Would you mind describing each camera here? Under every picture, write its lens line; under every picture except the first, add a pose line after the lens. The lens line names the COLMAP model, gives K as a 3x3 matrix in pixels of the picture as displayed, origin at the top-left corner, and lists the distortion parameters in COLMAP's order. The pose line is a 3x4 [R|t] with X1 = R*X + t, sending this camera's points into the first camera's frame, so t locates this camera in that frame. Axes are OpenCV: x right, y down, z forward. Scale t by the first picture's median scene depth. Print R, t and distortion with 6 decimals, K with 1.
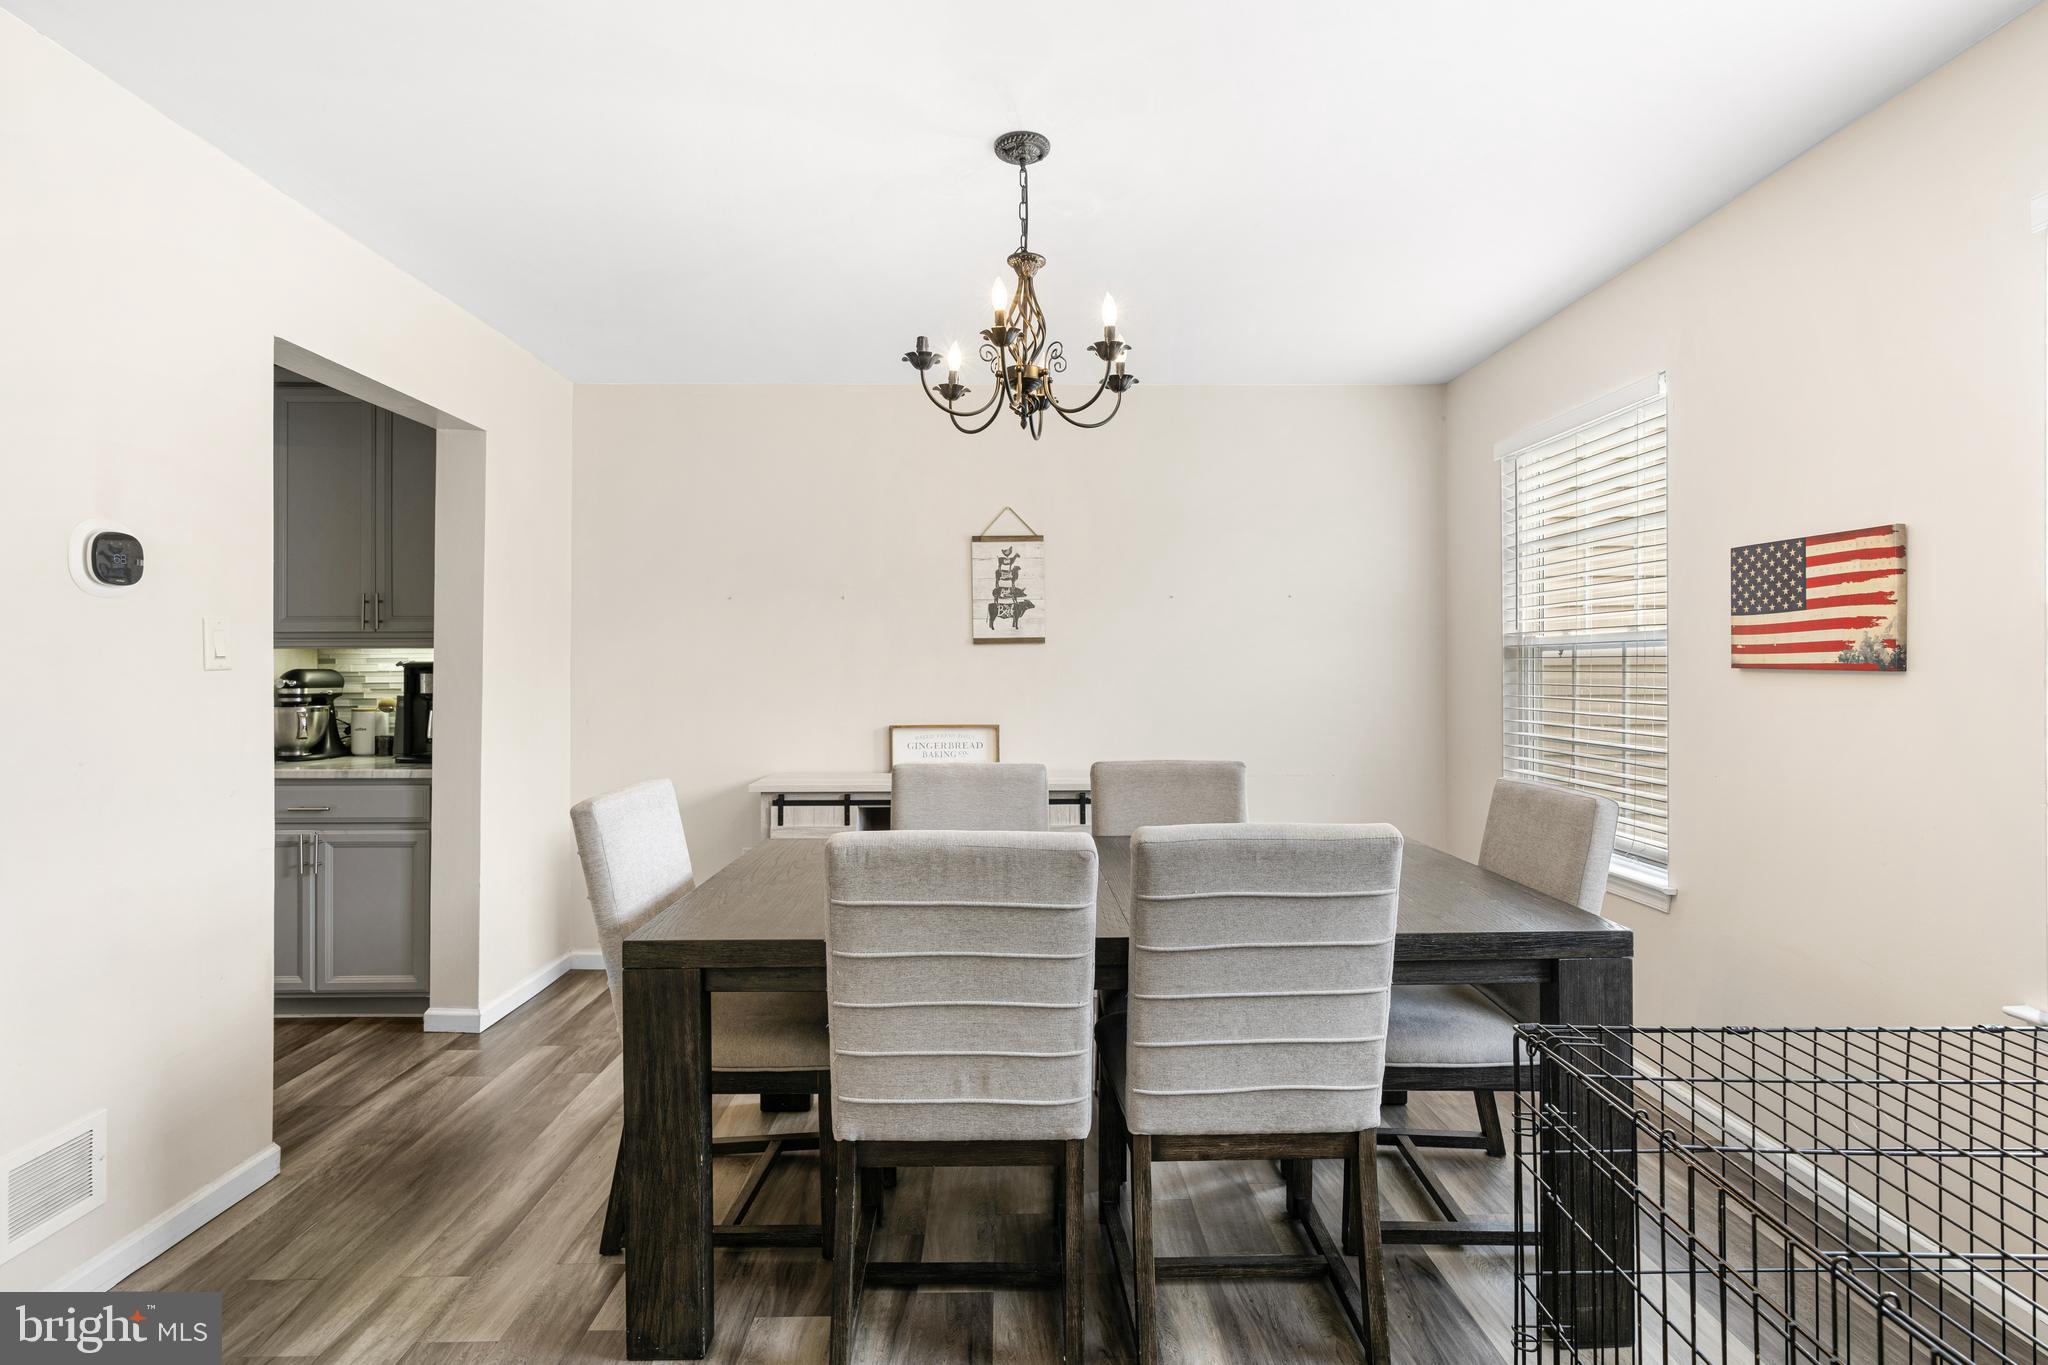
lens RADIAL K [[947.1, 0, 1023.4], [0, 947.1, 664.7], [0, 0, 1]] dist [0.001353, 0.000117]
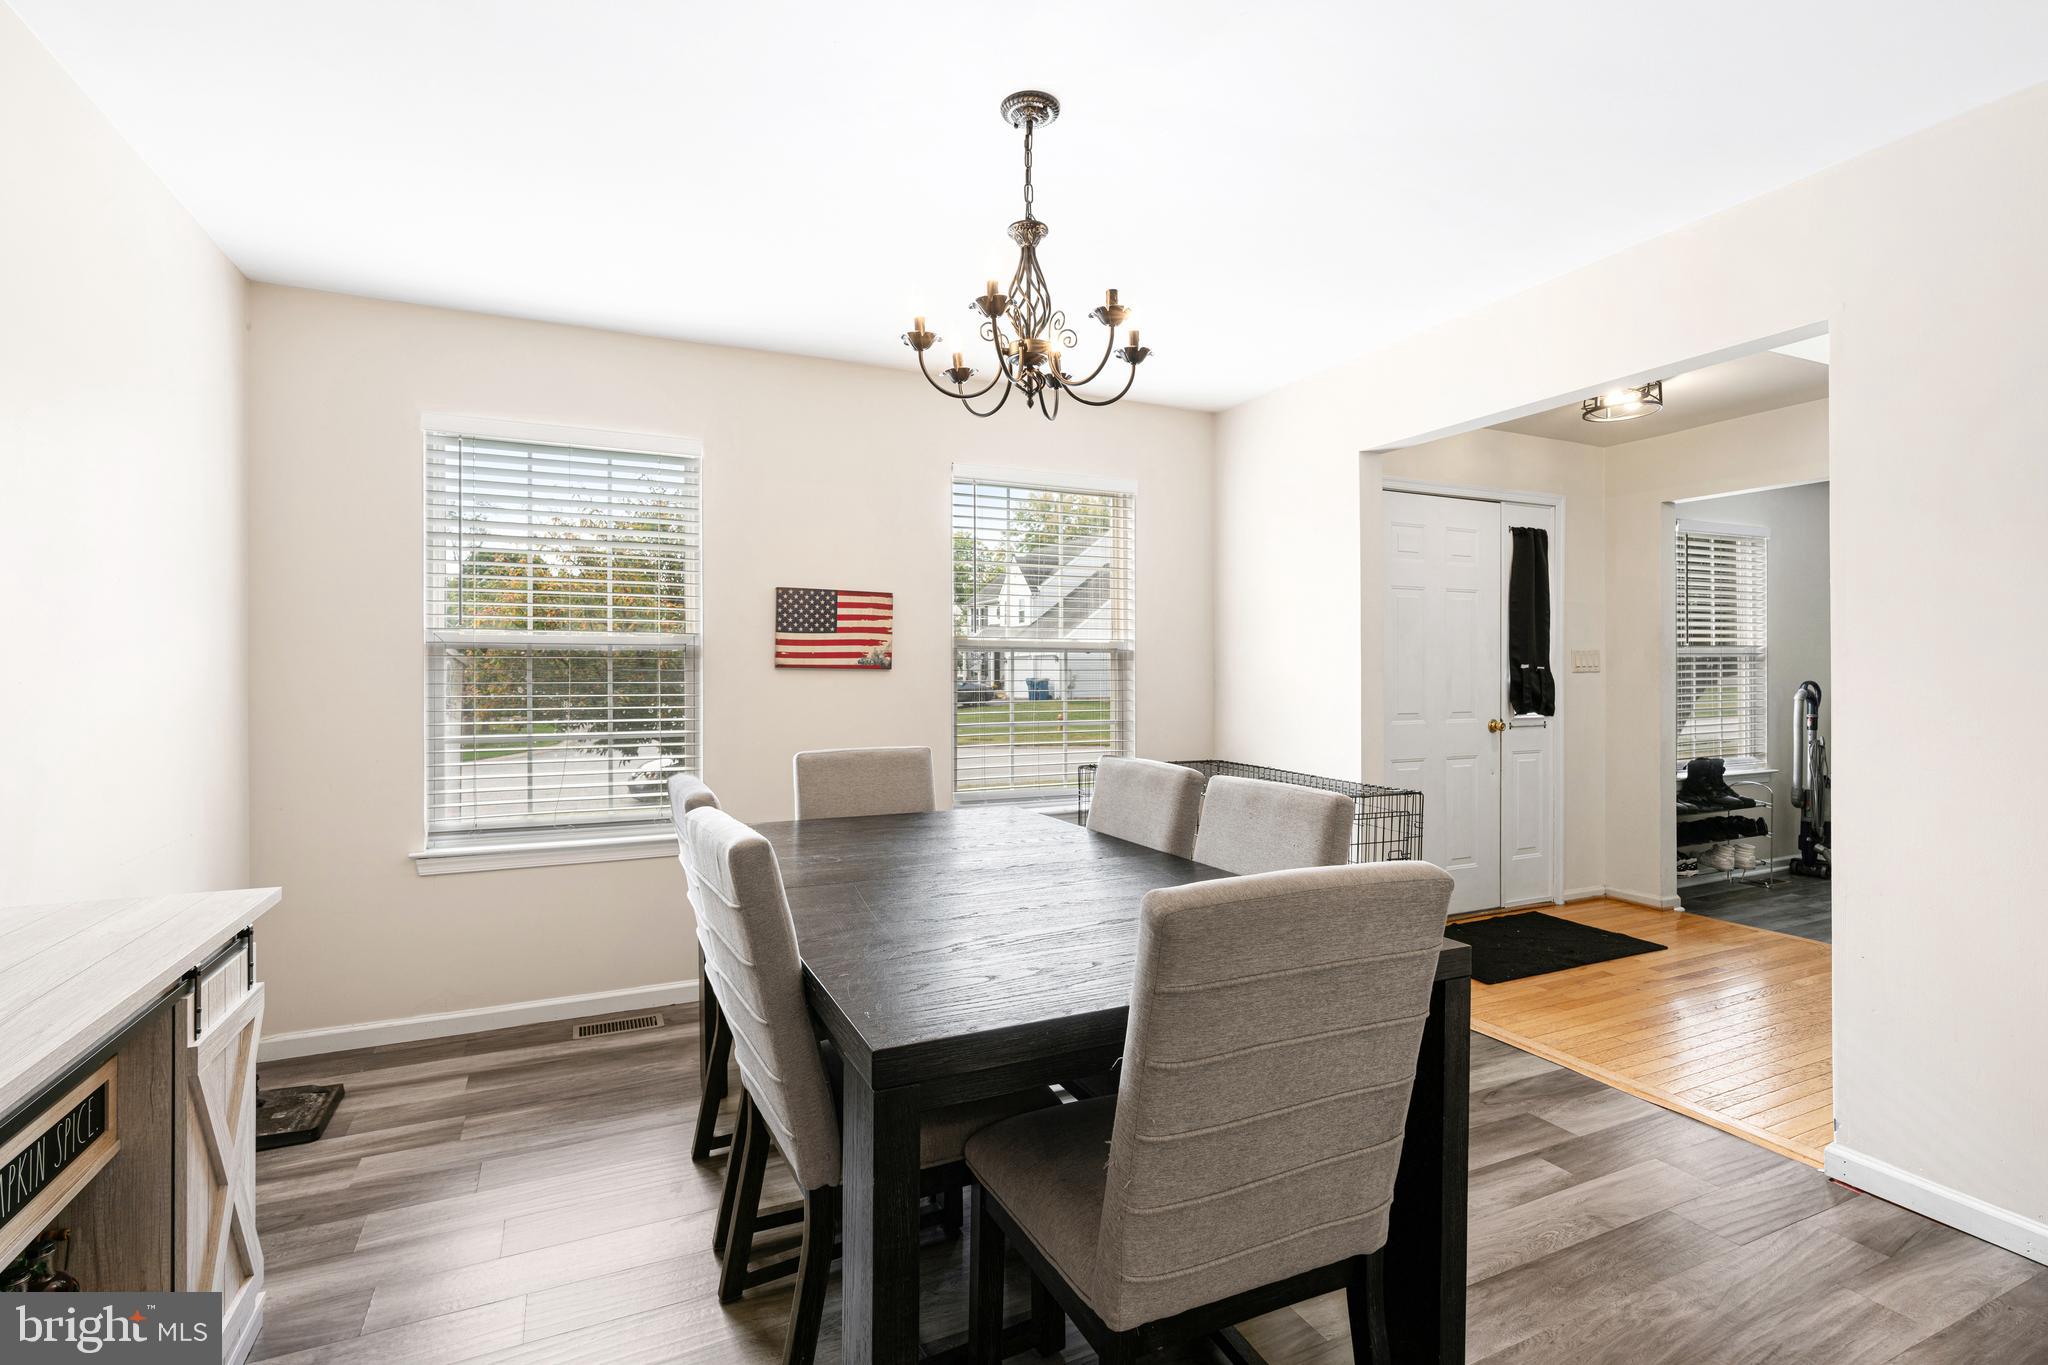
lens RADIAL K [[947.1, 0, 1023.4], [0, 947.1, 664.7], [0, 0, 1]] dist [0.001353, 0.000117]
pose [[-0.409214, 0.001345, 0.912437, -0.842725], [-0.005178, 0.999979, -0.003797, 0.003145], [-0.912424, -0.006278, -0.409199, 1.373391]]
